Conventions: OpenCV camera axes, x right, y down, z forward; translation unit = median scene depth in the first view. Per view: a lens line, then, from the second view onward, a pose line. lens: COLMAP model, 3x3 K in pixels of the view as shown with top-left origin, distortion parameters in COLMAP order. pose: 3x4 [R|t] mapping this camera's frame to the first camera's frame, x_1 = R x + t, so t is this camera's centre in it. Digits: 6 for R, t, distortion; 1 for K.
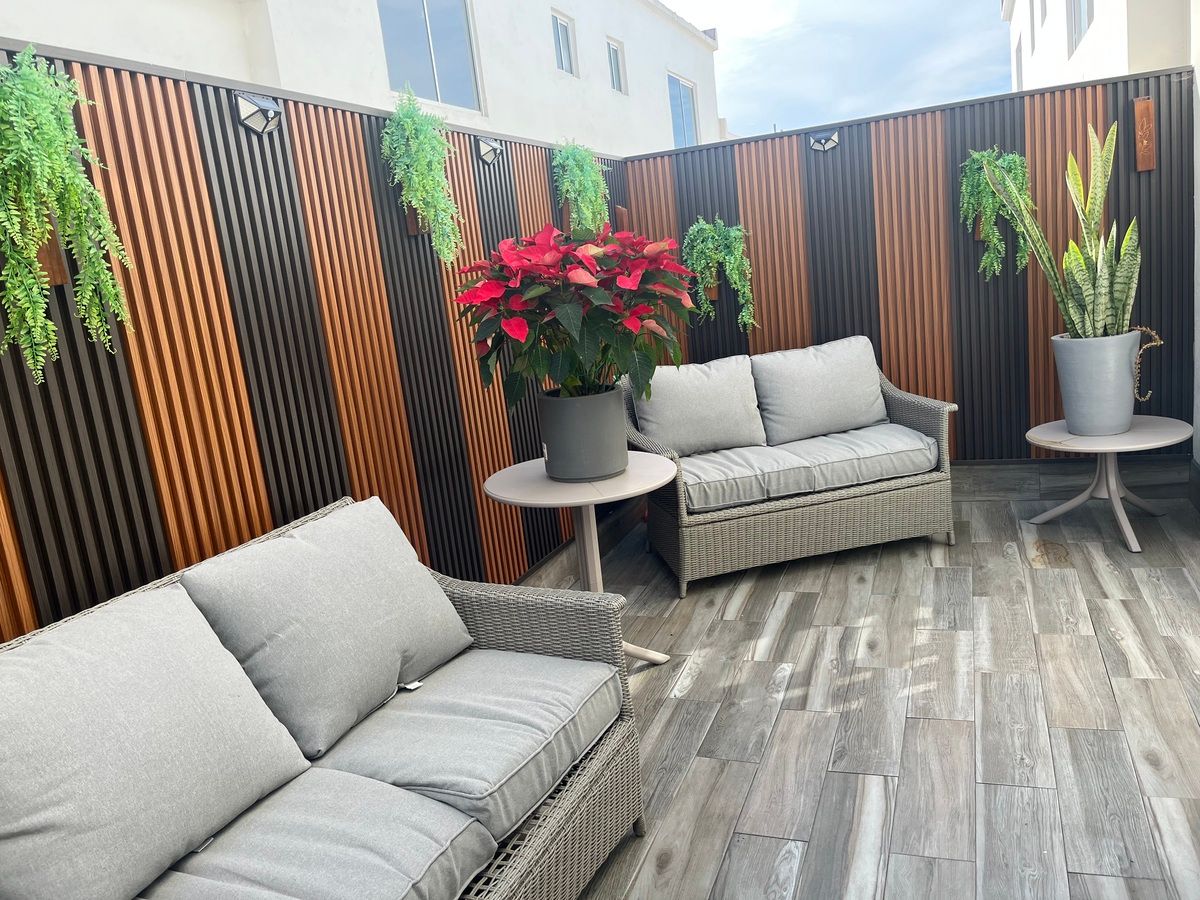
lens RADIAL K [[912.7, 0, 599.7], [0, 912.7, 449.9], [0, 0, 1]] dist [0.054315, -0.079017]
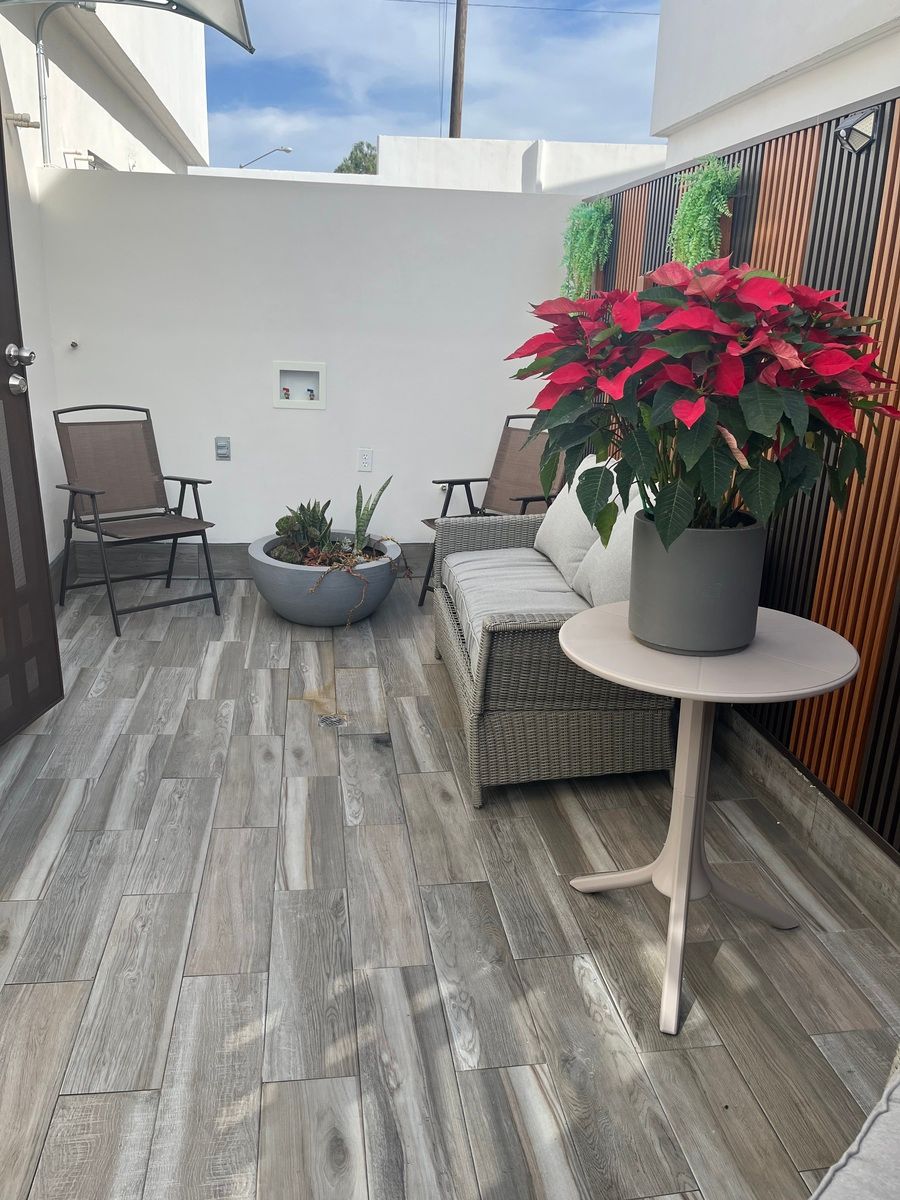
lens RADIAL K [[912.7, 0, 447.0], [0, 912.7, 599.8], [0, 0, 1]] dist [0.054315, -0.079017]
pose [[-0.864971, 0.235672, -0.443039, 0.459260], [-0.024552, 0.861930, 0.506433, -0.356334], [0.501221, 0.448927, -0.739758, 1.463990]]
